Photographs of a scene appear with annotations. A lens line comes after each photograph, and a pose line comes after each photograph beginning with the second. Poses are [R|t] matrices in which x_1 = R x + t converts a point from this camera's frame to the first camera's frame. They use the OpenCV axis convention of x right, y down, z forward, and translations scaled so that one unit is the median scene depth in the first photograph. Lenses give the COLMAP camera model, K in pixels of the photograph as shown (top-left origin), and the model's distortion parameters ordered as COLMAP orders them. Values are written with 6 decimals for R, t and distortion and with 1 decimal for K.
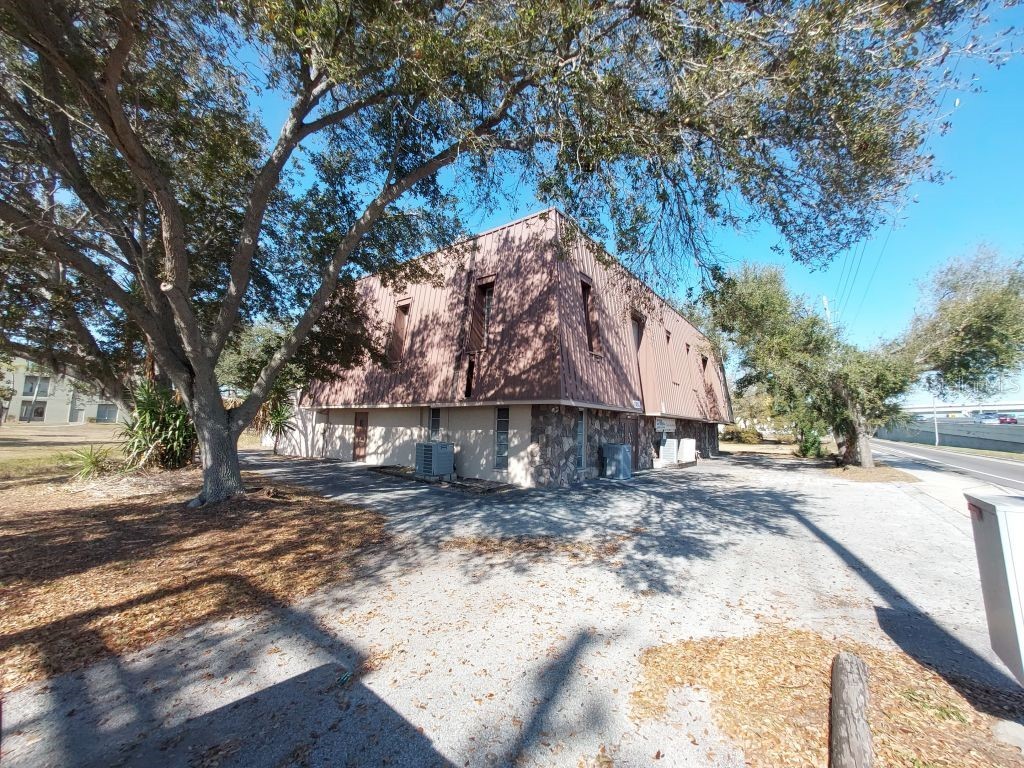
lens RADIAL K [[396.9, 0, 518.9], [0, 396.9, 380.1], [0, 0, 1]] dist [0.003562, 0.000184]
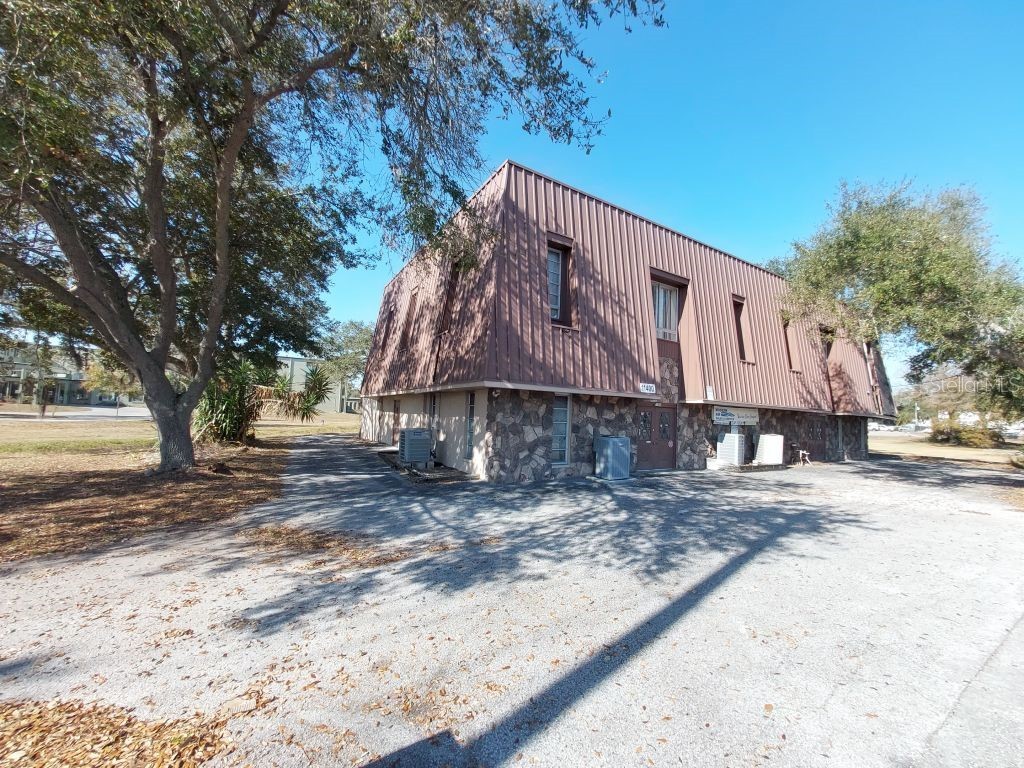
lens RADIAL K [[396.9, 0, 518.9], [0, 396.9, 380.1], [0, 0, 1]] dist [0.003562, 0.000184]
pose [[0.934831, -0.020097, -0.354523, 0.406666], [0.027041, 0.999527, 0.014644, 0.030632], [0.354061, -0.023277, 0.934933, 0.186934]]
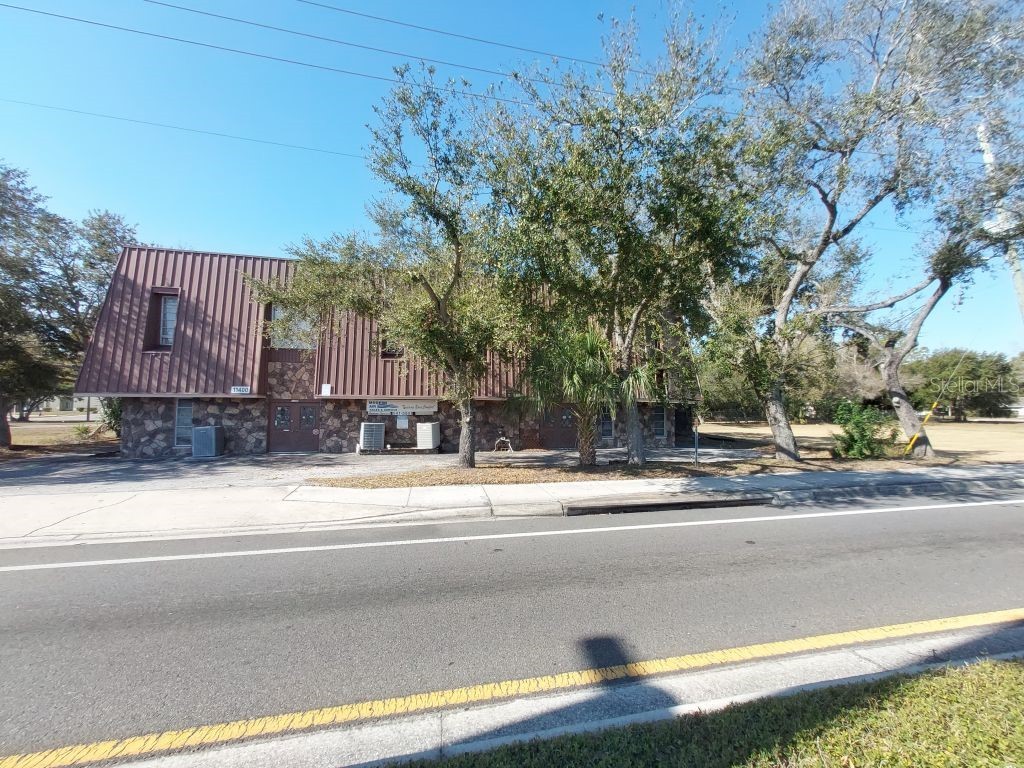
lens RADIAL K [[396.9, 0, 518.9], [0, 396.9, 380.1], [0, 0, 1]] dist [0.003562, 0.000184]
pose [[0.755954, -0.082903, -0.649354, 1.889355], [0.095196, 0.995326, -0.016250, 0.150264], [0.647666, -0.049531, 0.760312, 0.801870]]
